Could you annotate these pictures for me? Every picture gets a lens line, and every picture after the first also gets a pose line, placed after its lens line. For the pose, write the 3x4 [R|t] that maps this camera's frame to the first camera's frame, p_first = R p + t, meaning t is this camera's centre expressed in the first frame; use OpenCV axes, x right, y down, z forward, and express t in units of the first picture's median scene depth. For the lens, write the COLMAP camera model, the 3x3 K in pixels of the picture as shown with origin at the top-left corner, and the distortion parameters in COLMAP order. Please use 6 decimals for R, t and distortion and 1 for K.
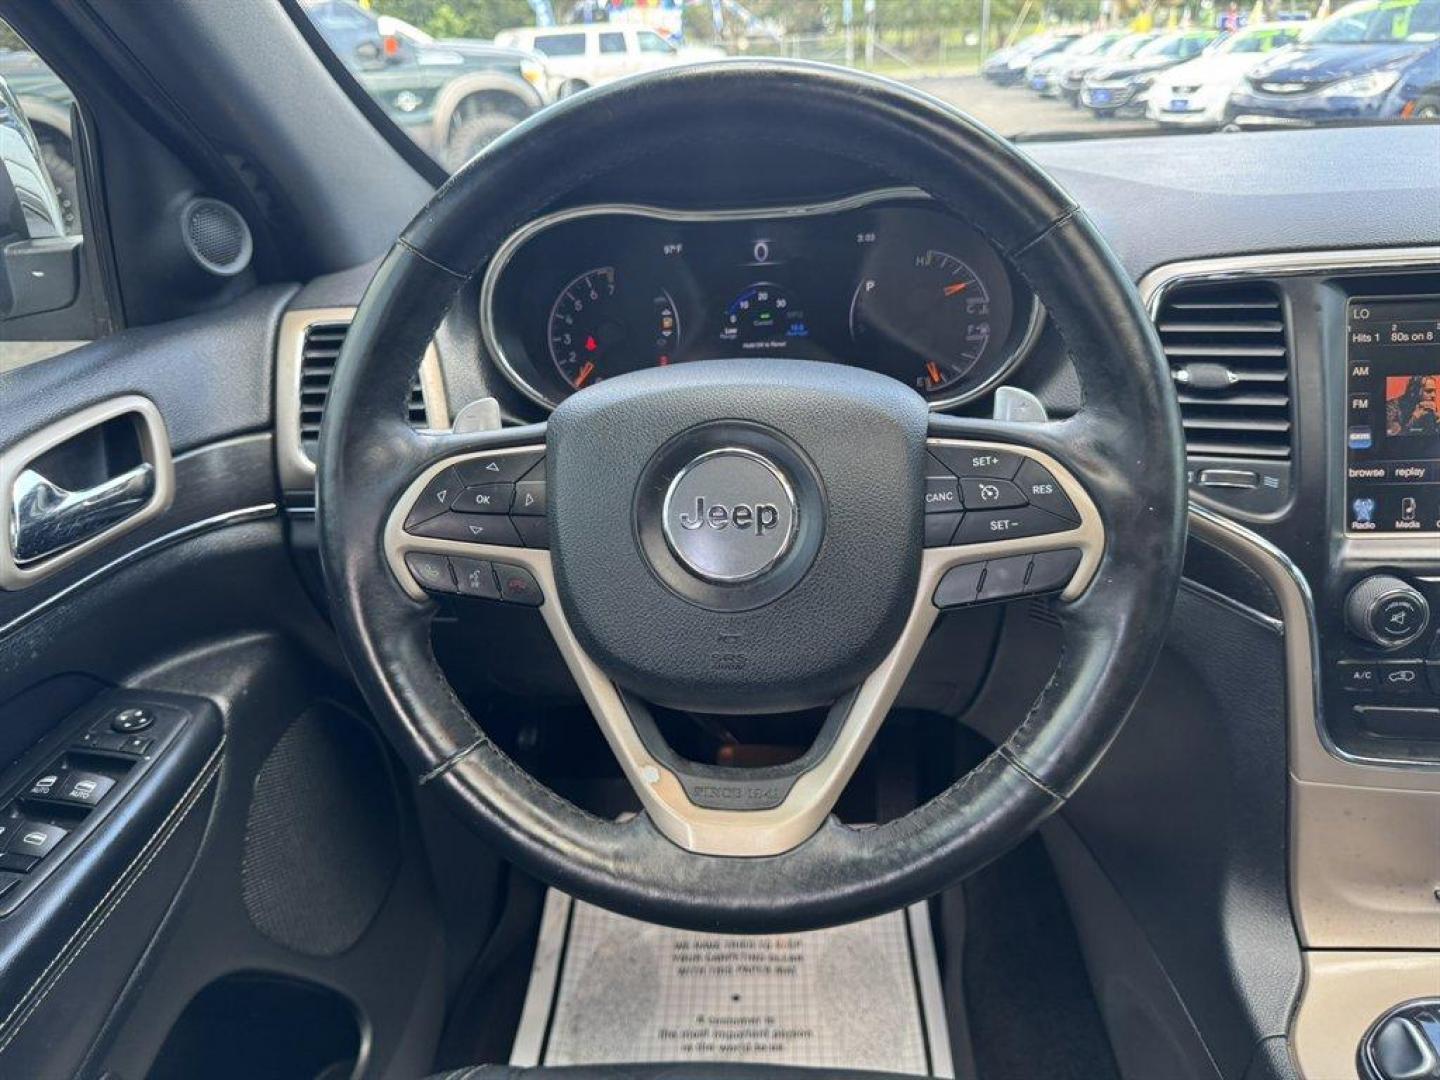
lens RADIAL K [[1012.6, 0, 713.1], [0, 1012.6, 541.5], [0, 0, 1]] dist [0.090223, -0.130379]
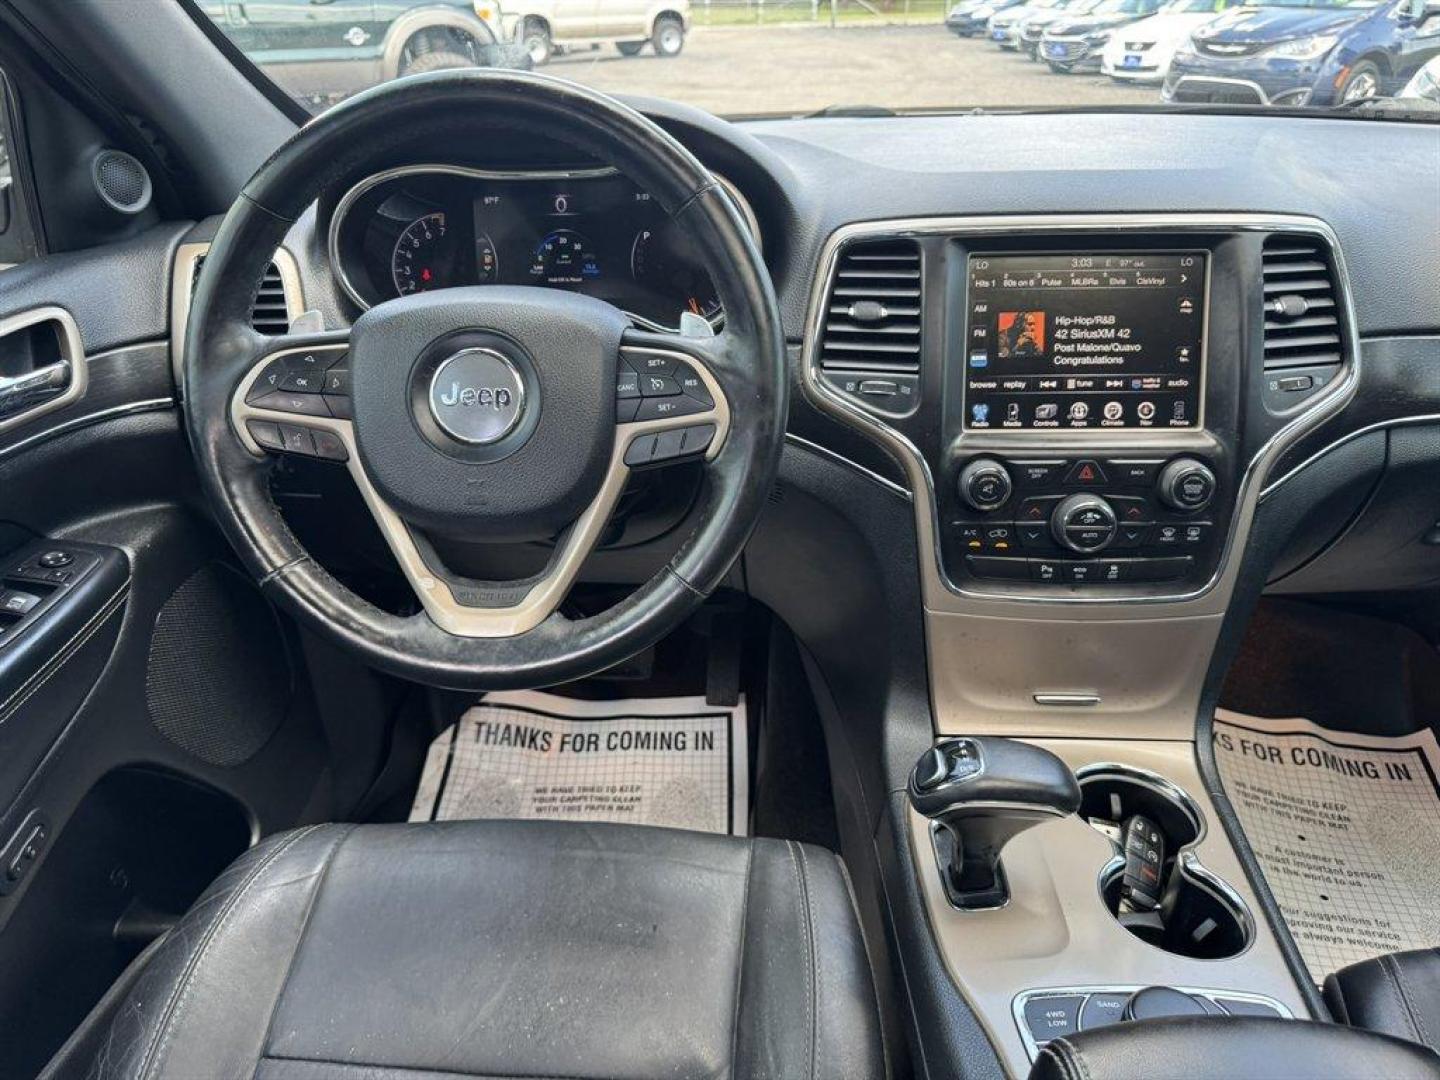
lens RADIAL K [[1012.6, 0, 713.1], [0, 1012.6, 541.5], [0, 0, 1]] dist [0.090223, -0.130379]
pose [[0.999305, 0.015102, 0.034092, 0.228207], [-0.016753, 0.998674, 0.048679, 0.077589], [-0.033312, -0.049216, 0.998232, -0.333460]]
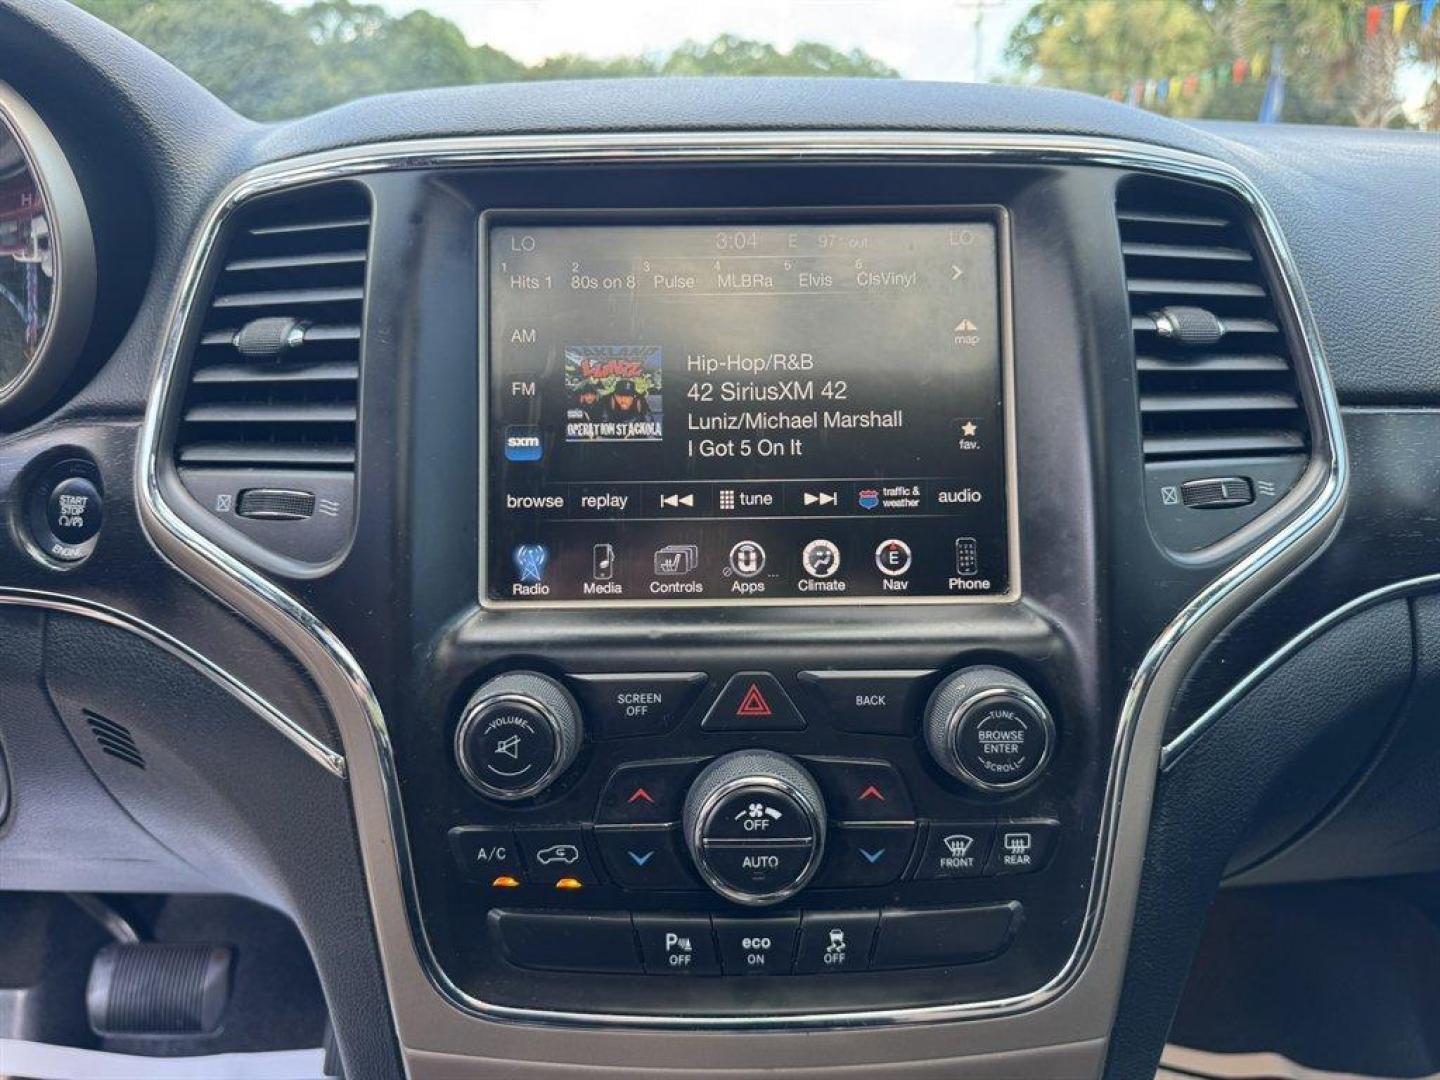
lens RADIAL K [[1012.6, 0, 713.1], [0, 1012.6, 541.5], [0, 0, 1]] dist [0.090223, -0.130379]
pose [[0.995579, 0.016123, 0.092538, 0.662395], [-0.002723, 0.989698, -0.143147, 0.039521], [-0.093893, 0.142262, 0.985366, 0.394939]]
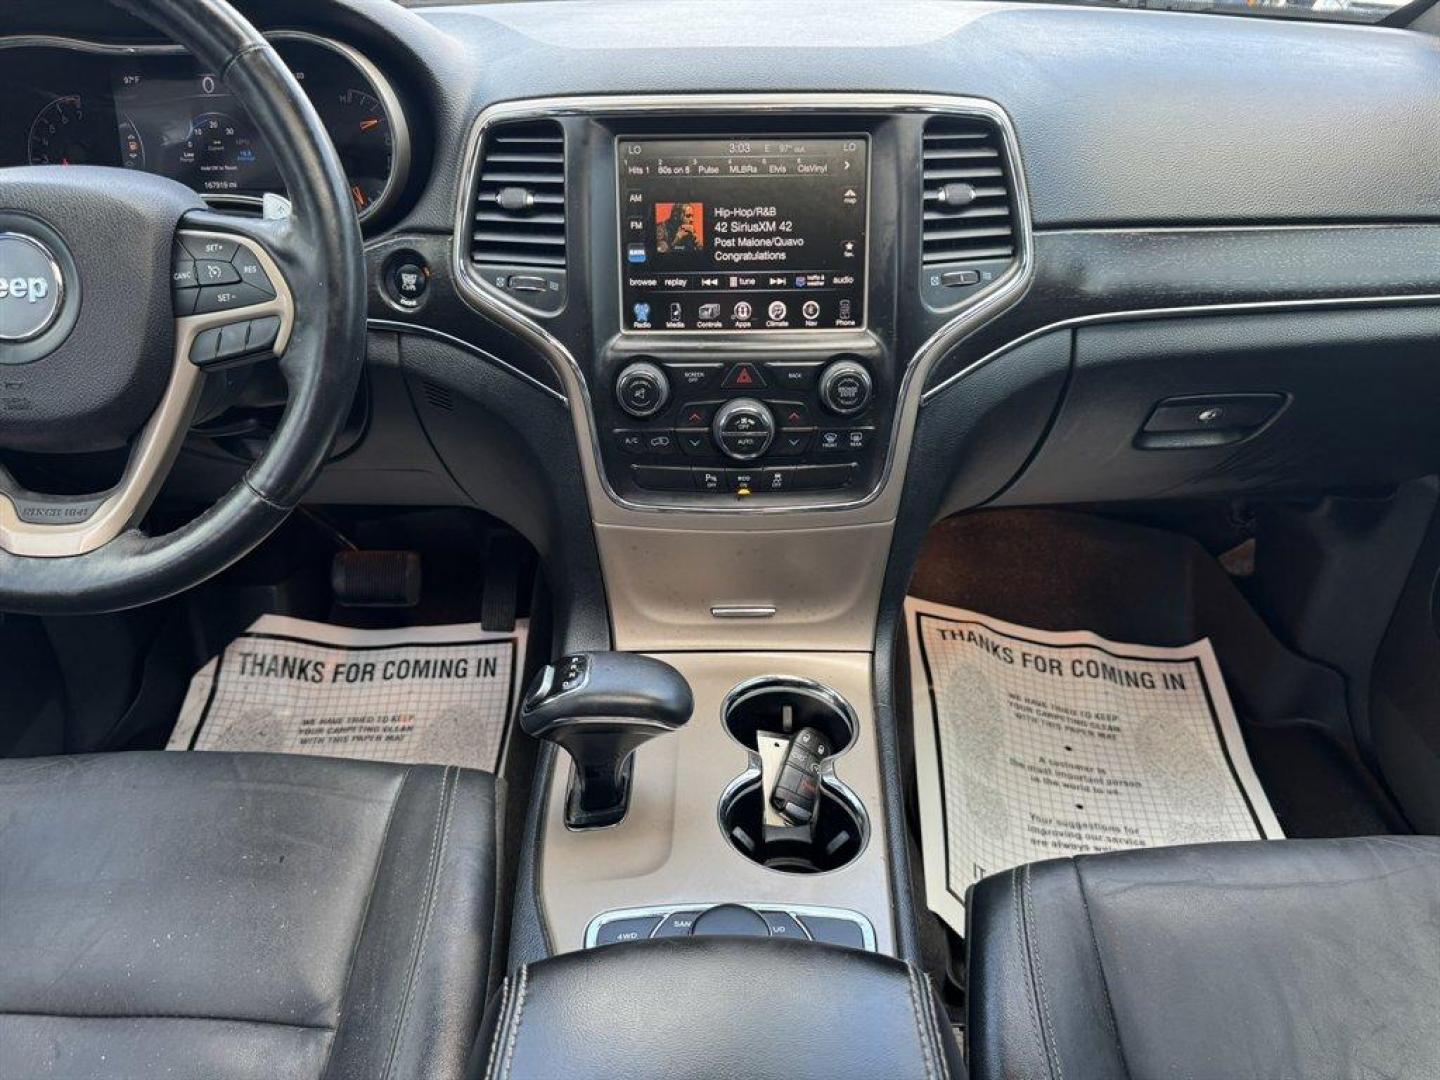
lens RADIAL K [[1010.5, 0, 713.6], [0, 1010.5, 542.8], [0, 0, 1]] dist [0.131904, -0.239869]
pose [[0.996456, -0.002407, 0.084077, 0.595714], [-0.007438, 0.993153, 0.116585, 0.102759], [-0.083782, -0.116797, 0.989616, -0.287949]]
